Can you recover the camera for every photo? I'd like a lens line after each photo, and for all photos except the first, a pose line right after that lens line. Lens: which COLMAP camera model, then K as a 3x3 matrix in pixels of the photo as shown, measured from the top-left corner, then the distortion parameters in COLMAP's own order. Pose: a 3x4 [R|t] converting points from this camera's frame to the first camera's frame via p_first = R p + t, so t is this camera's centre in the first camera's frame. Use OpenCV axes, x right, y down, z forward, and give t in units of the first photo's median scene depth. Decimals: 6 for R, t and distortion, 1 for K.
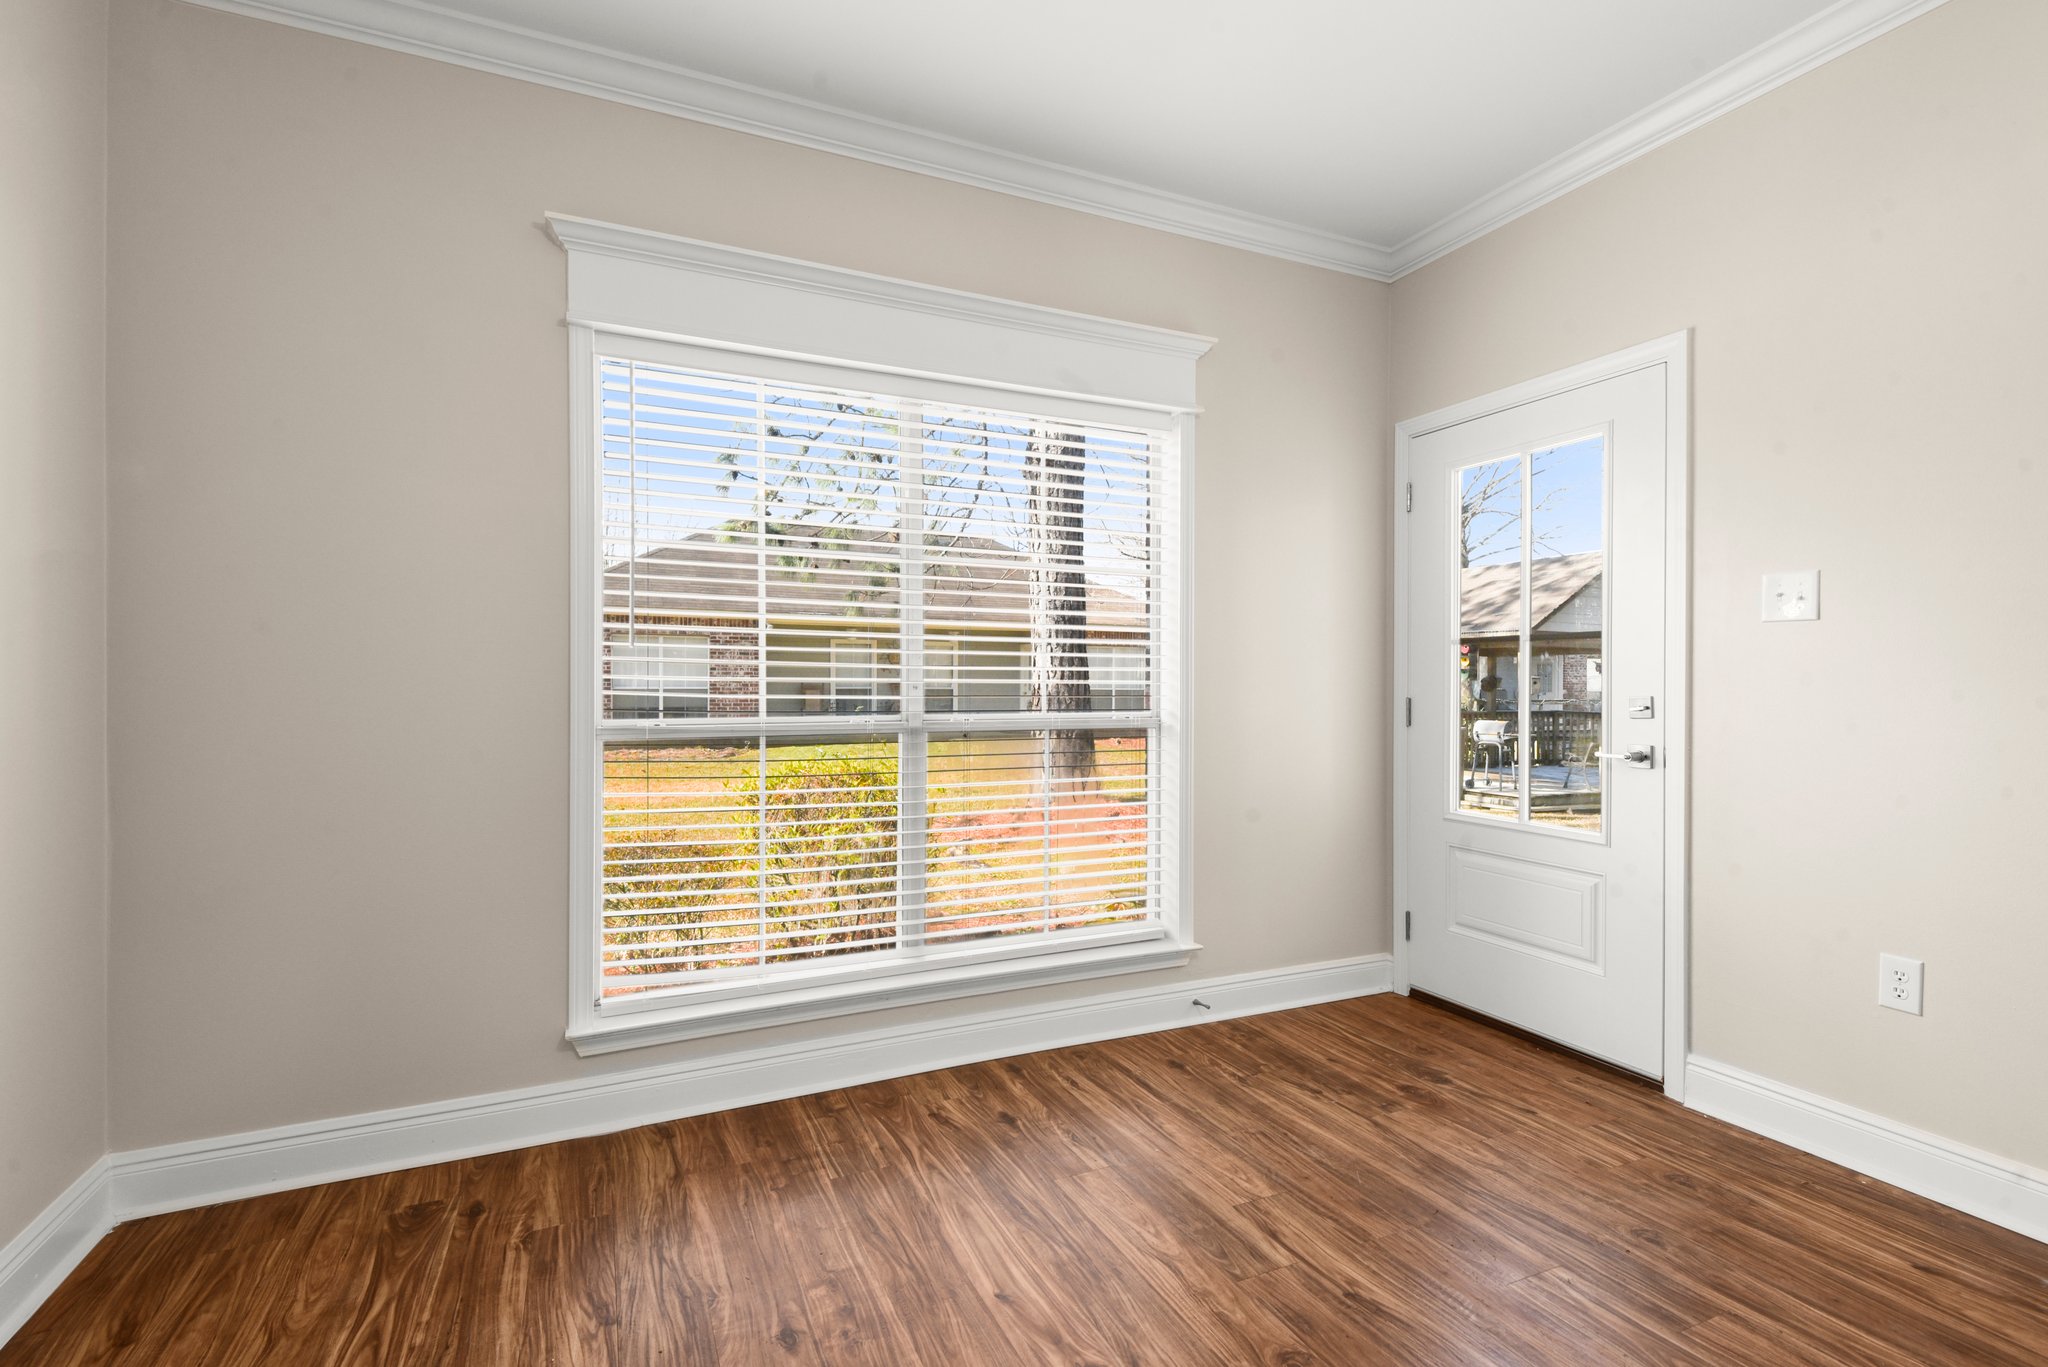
lens RADIAL K [[946.9, 0, 1035.4], [0, 946.9, 687.3], [0, 0, 1]] dist [0.028192, -0.013718]
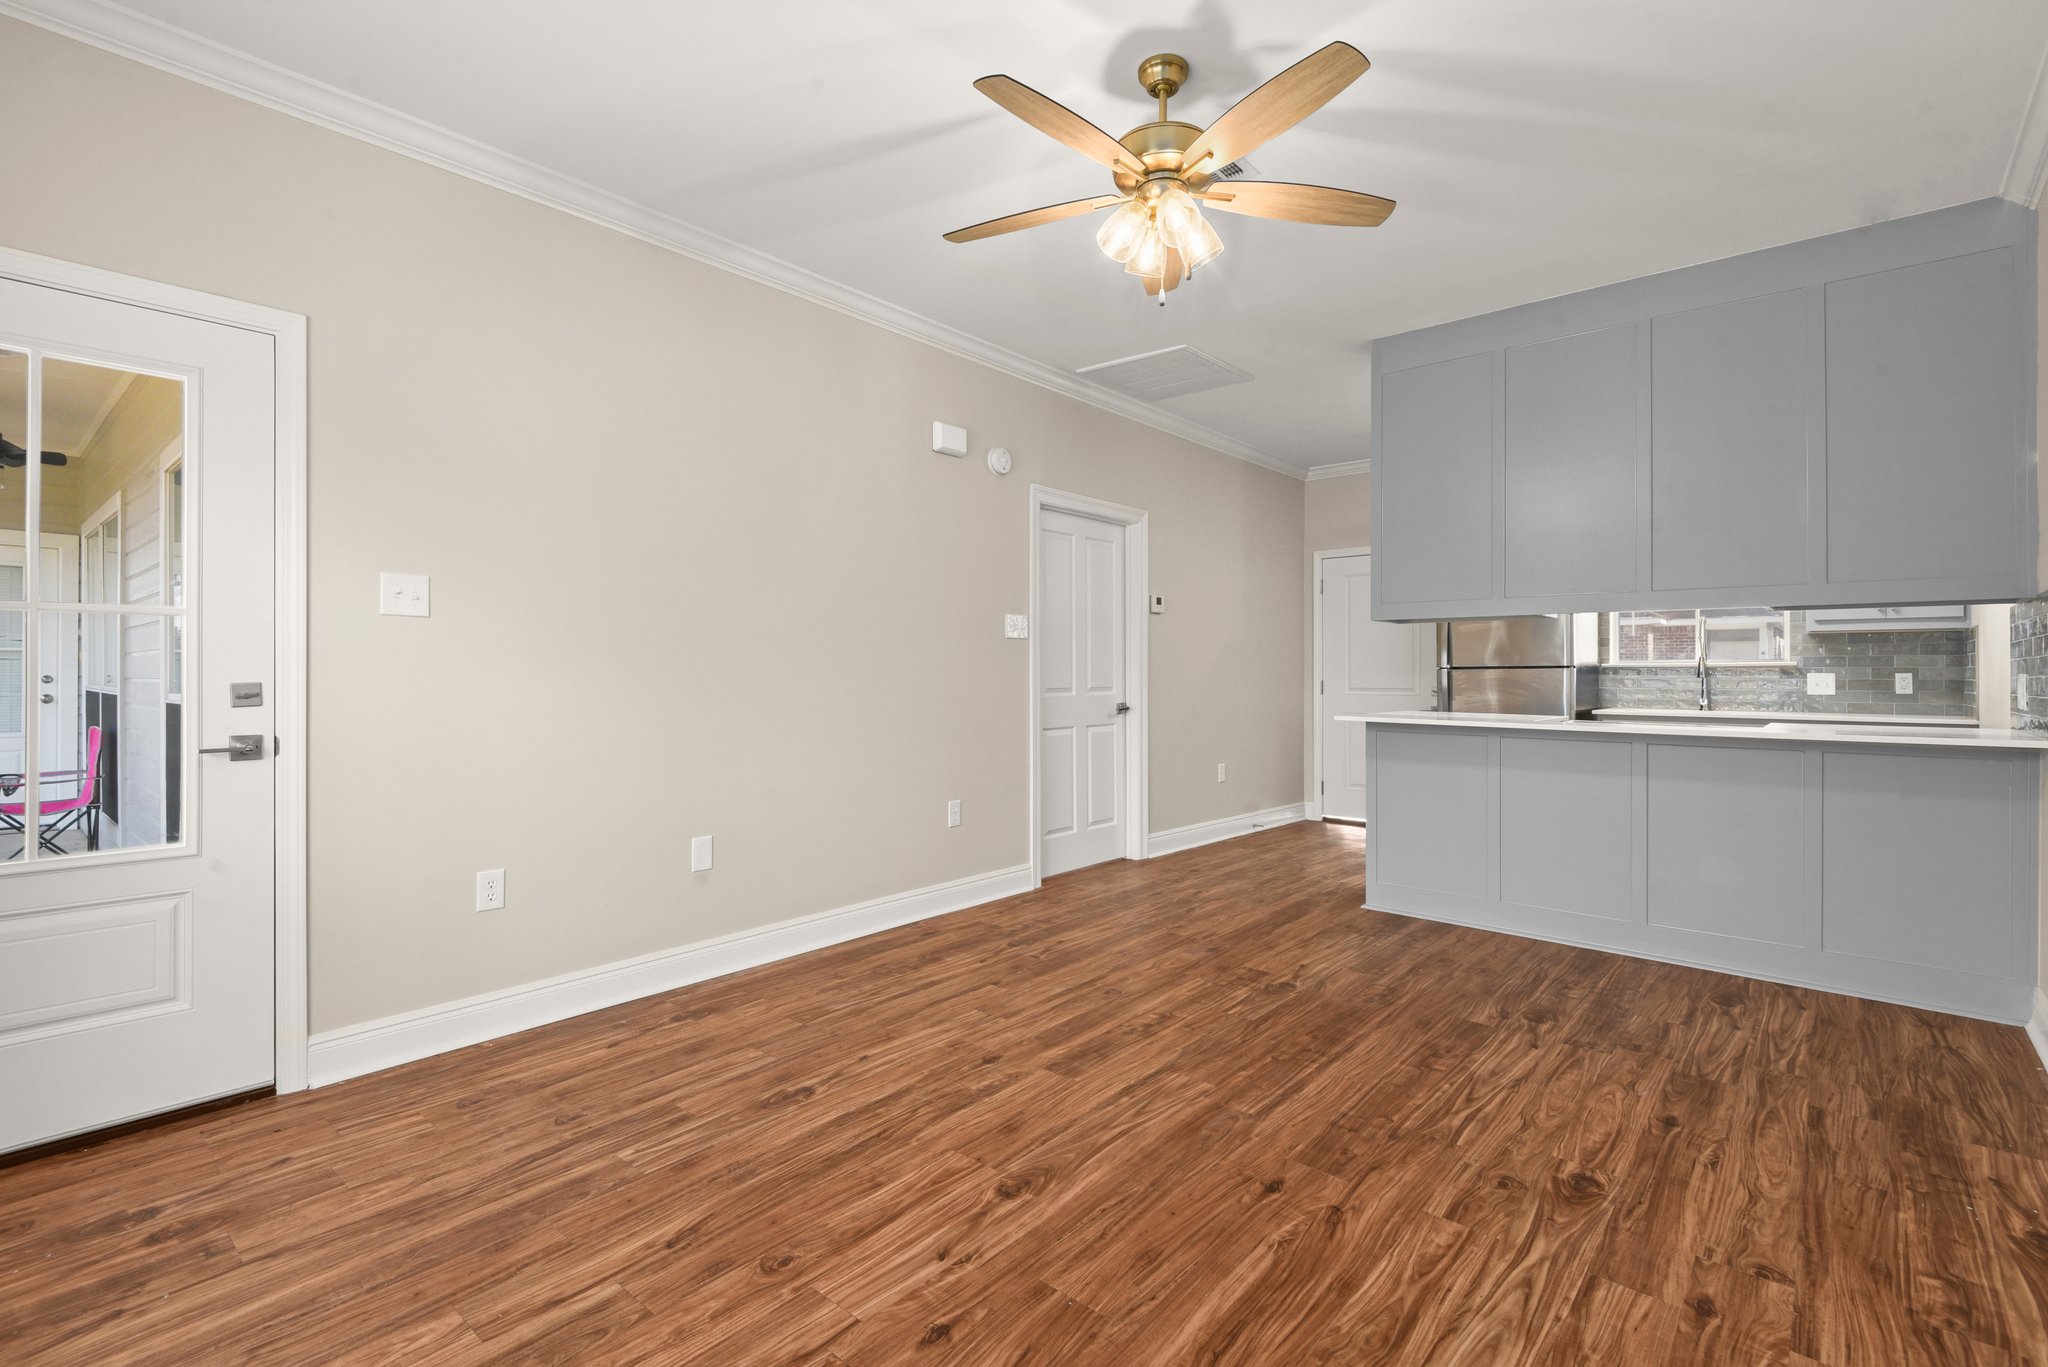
lens RADIAL K [[940.4, 0, 1024.3], [0, 940.4, 669.9], [0, 0, 1]] dist [0.024414, -0.011687]
pose [[-0.408524, 0.003337, 0.912741, -0.573363], [-0.001255, 0.999990, -0.004218, 0.000260], [-0.912747, -0.002869, -0.408516, 0.772958]]
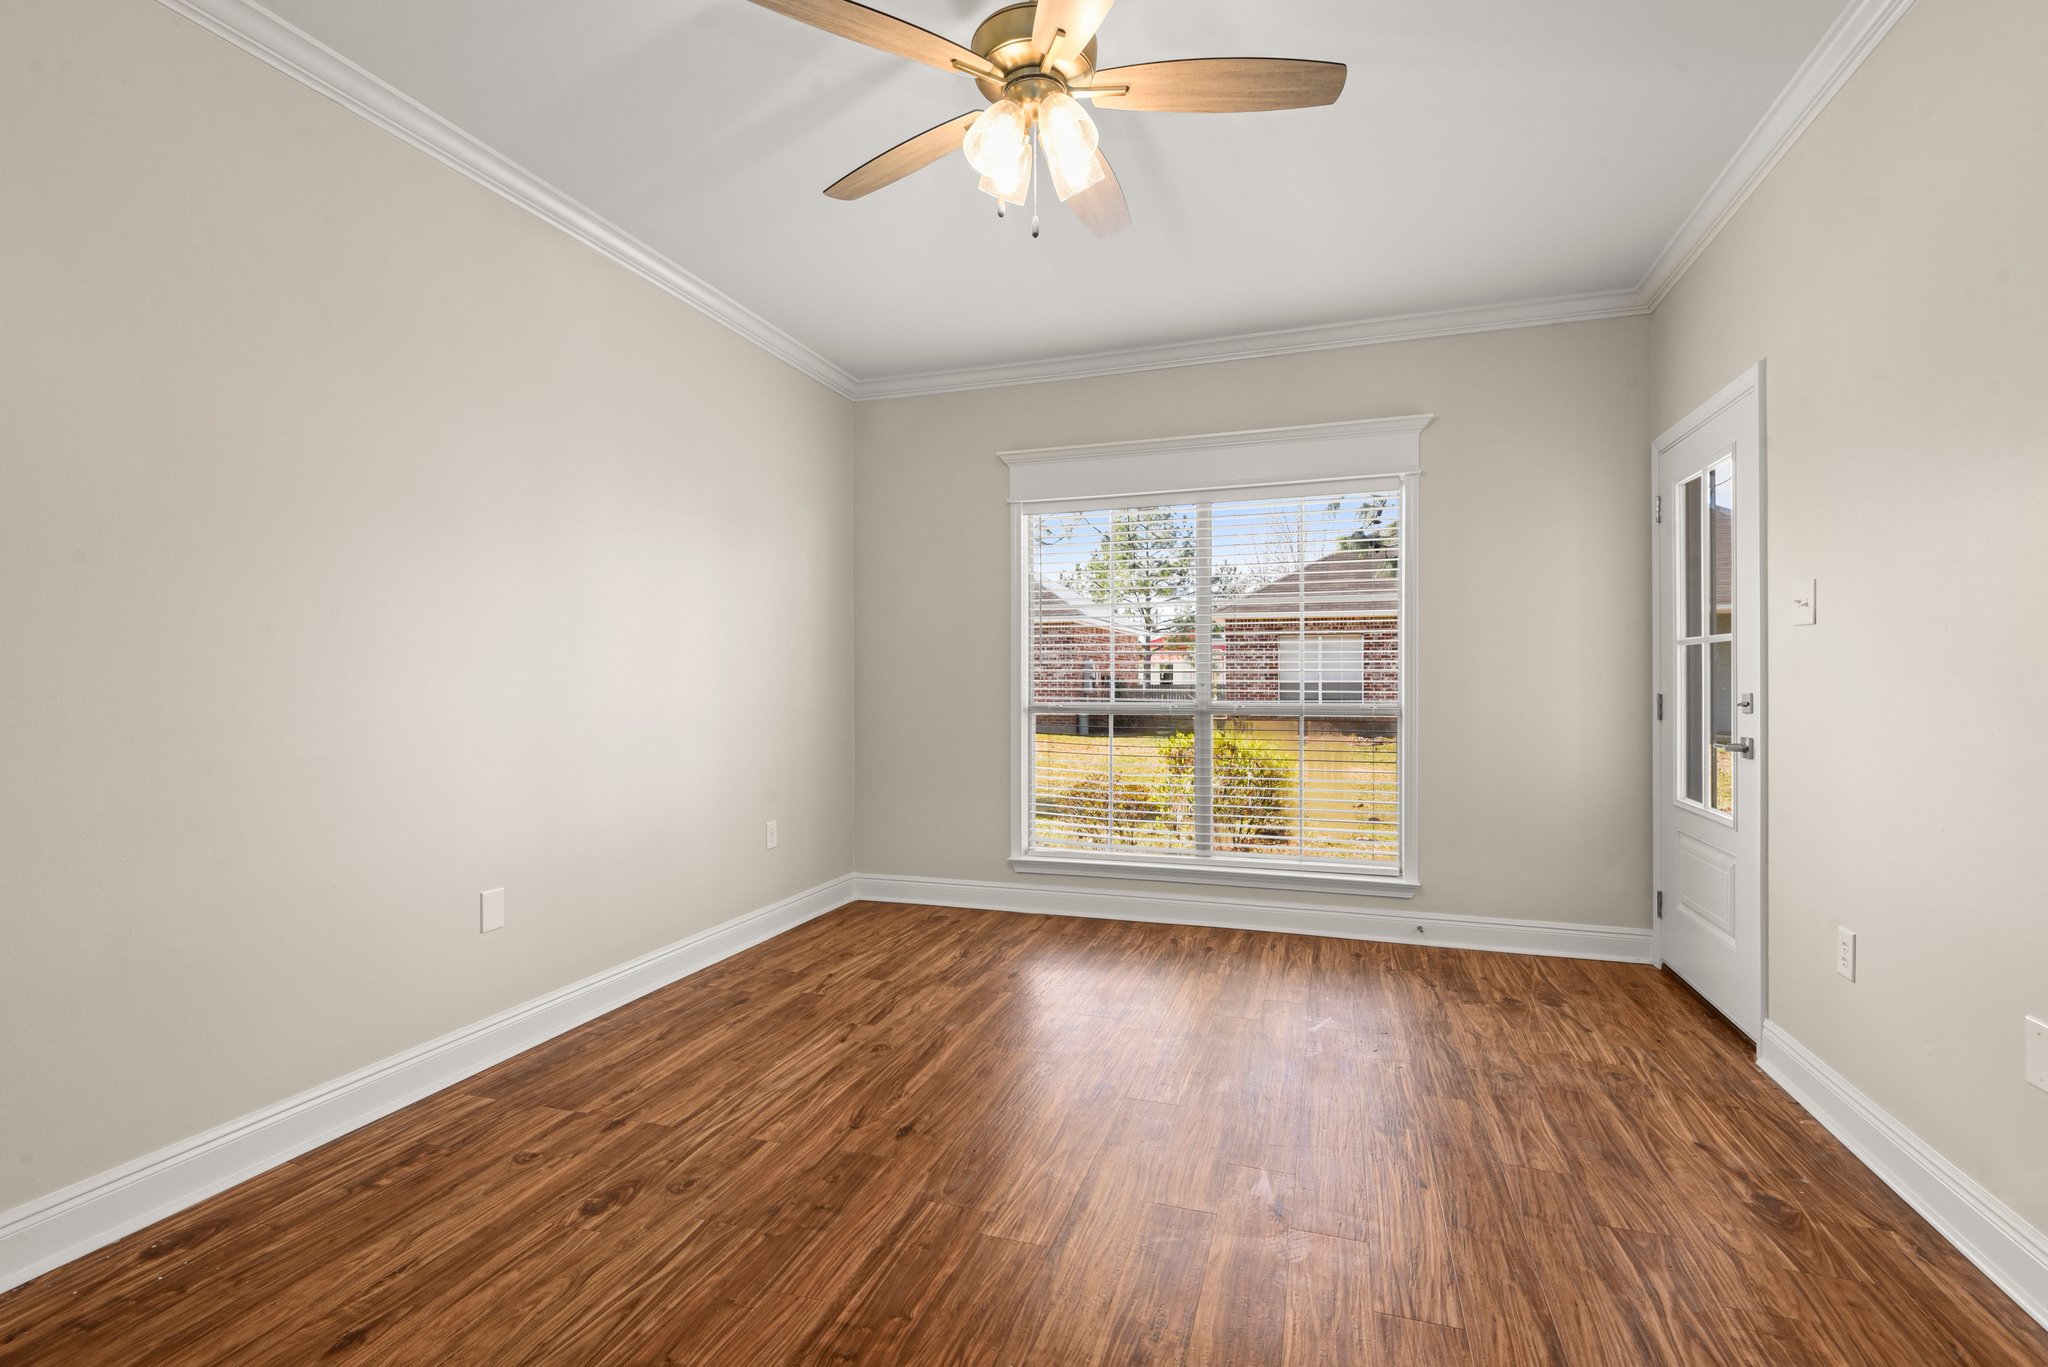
lens RADIAL K [[940.4, 0, 1024.3], [0, 940.4, 669.9], [0, 0, 1]] dist [0.024414, -0.011687]
pose [[0.727959, -0.009497, -0.685555, 0.866596], [0.001786, 0.999927, -0.011955, -0.005923], [0.685618, 0.007478, 0.727923, -0.401775]]
